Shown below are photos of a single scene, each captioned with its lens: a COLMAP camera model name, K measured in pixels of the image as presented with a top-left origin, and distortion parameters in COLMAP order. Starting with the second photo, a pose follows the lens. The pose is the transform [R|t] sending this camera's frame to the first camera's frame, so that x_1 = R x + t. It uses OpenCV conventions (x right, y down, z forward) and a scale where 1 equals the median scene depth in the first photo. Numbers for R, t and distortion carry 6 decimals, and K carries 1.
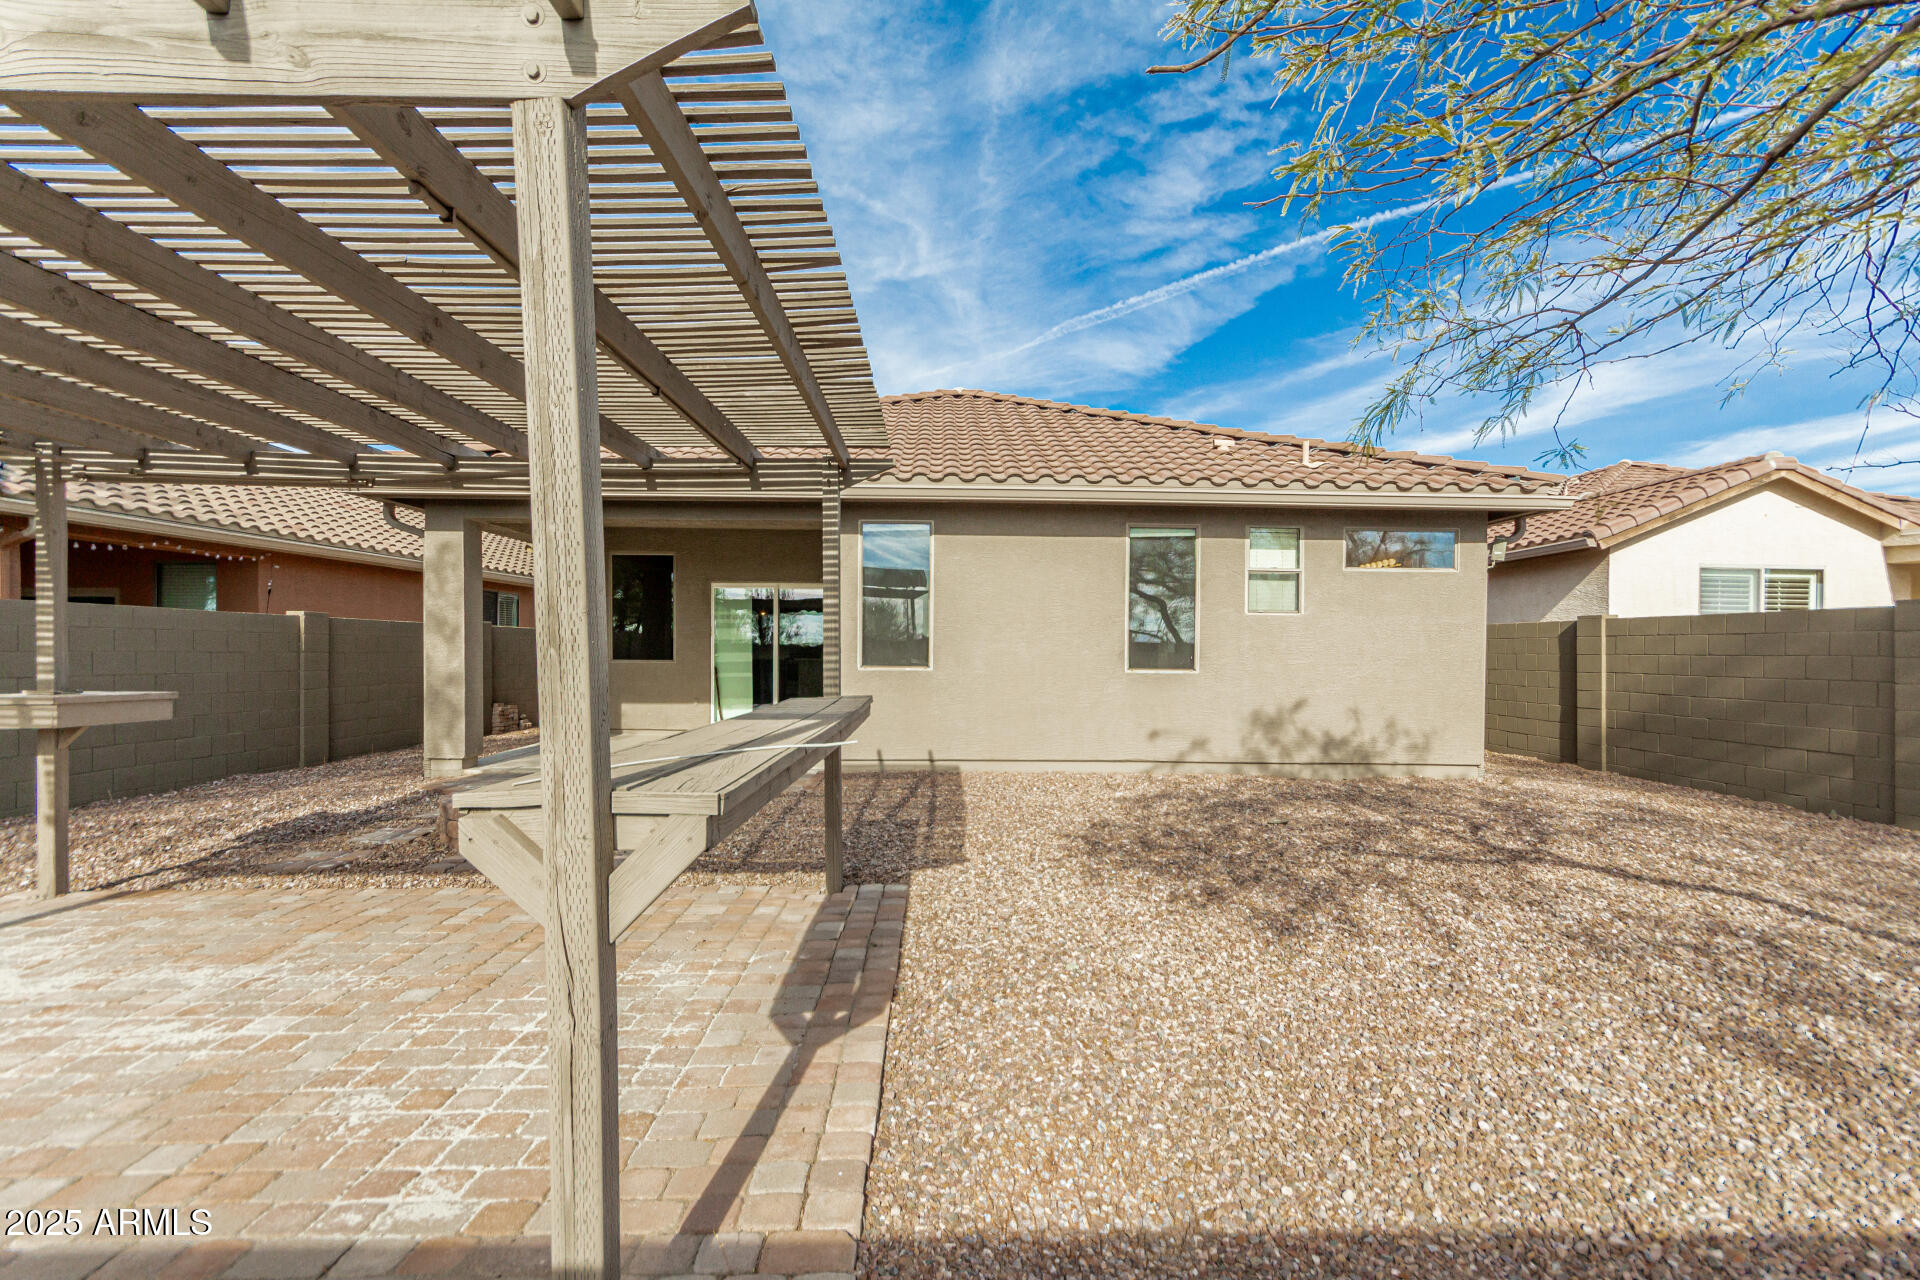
lens RADIAL K [[911.7, 0, 962.2], [0, 911.7, 648.2], [0, 0, 1]] dist [0.012754, -0.000669]
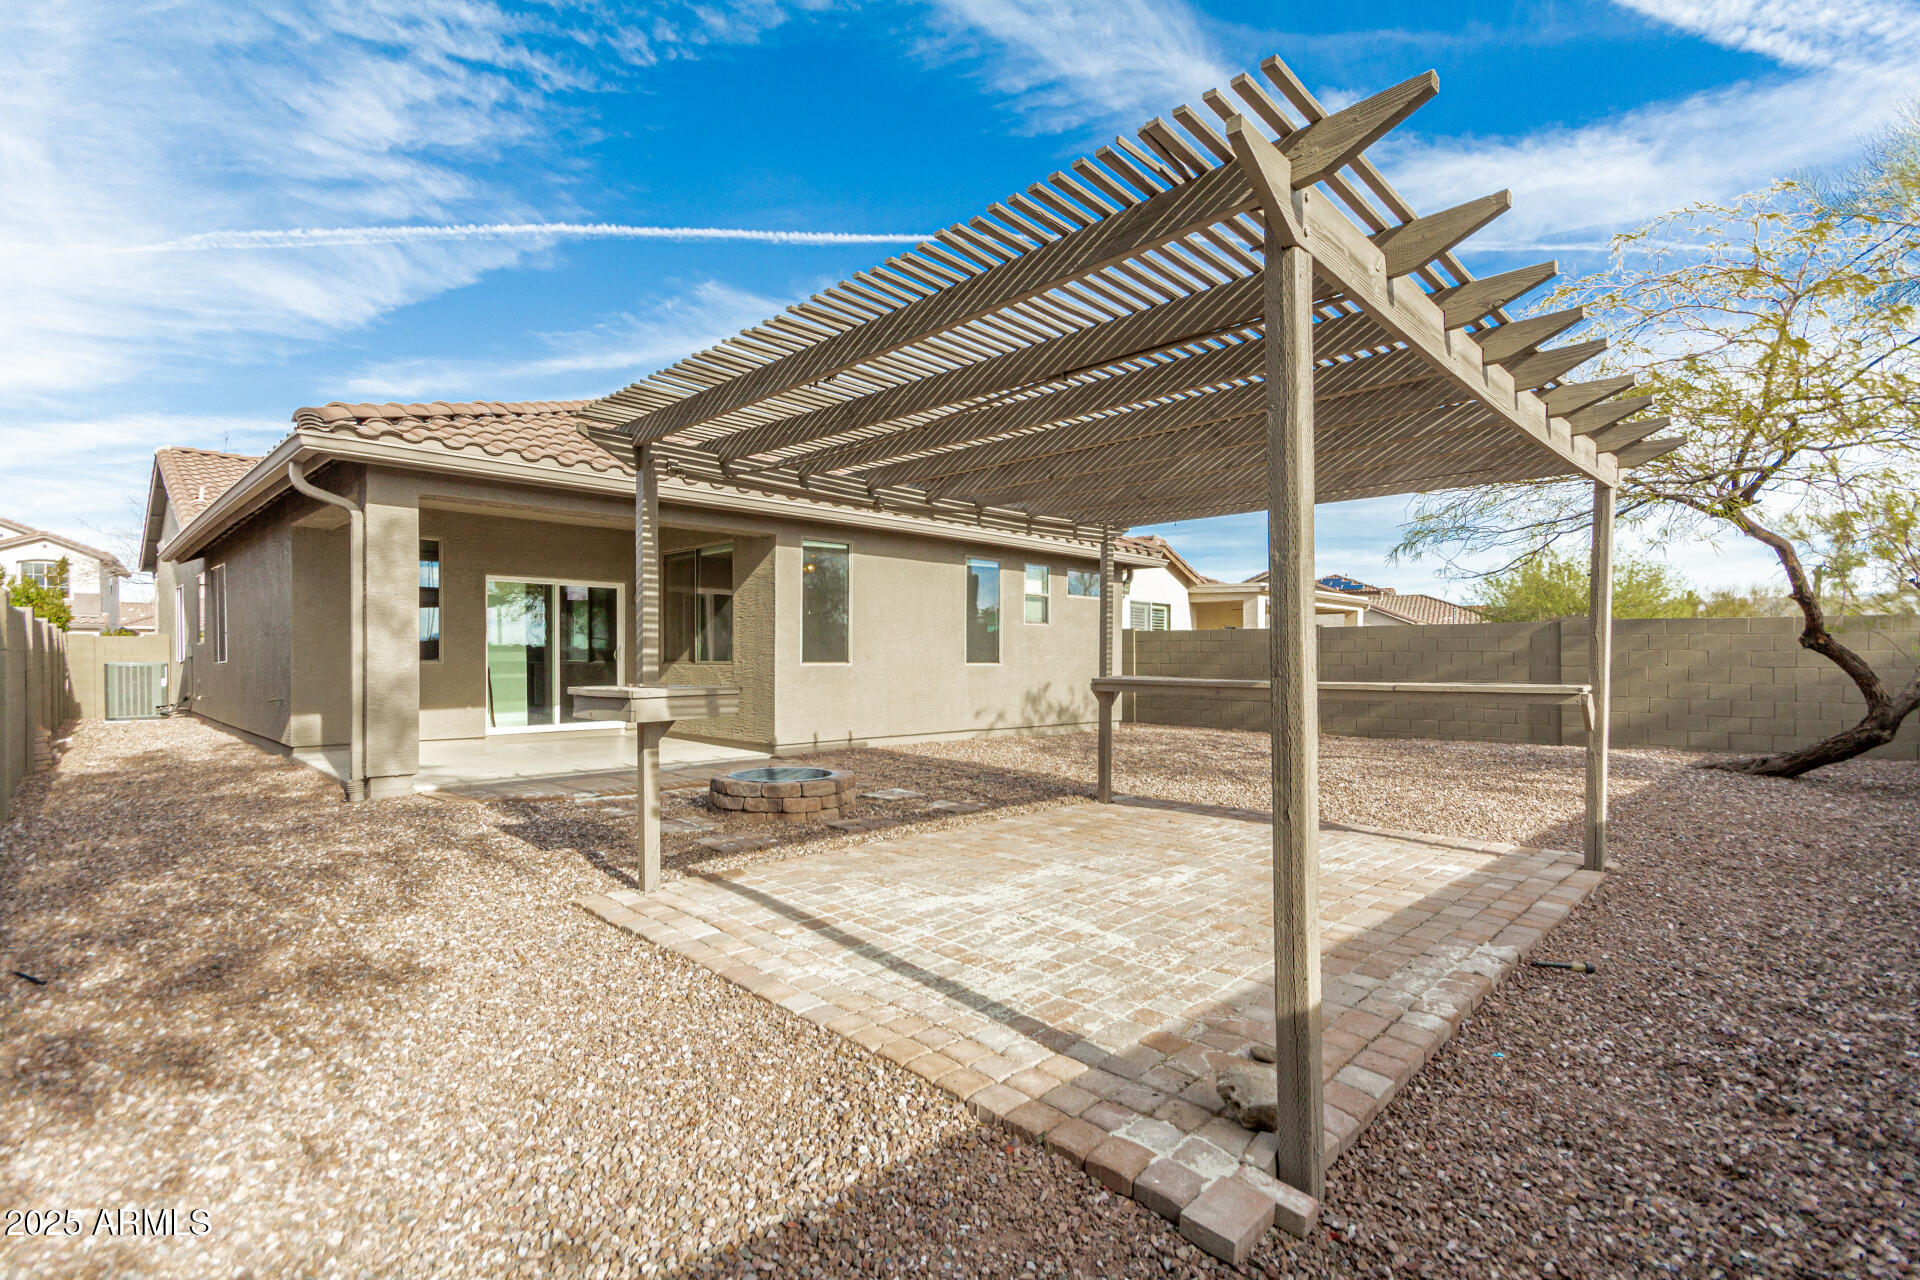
lens RADIAL K [[919.2, 0, 945.5], [0, 919.2, 644.8], [0, 0, 1]] dist [0.000195, -0.000053]
pose [[0.720771, 0.006265, 0.693144, -0.786933], [-0.001048, 0.999968, -0.007948, 0.006845], [-0.693172, 0.005003, 0.720755, 0.037245]]
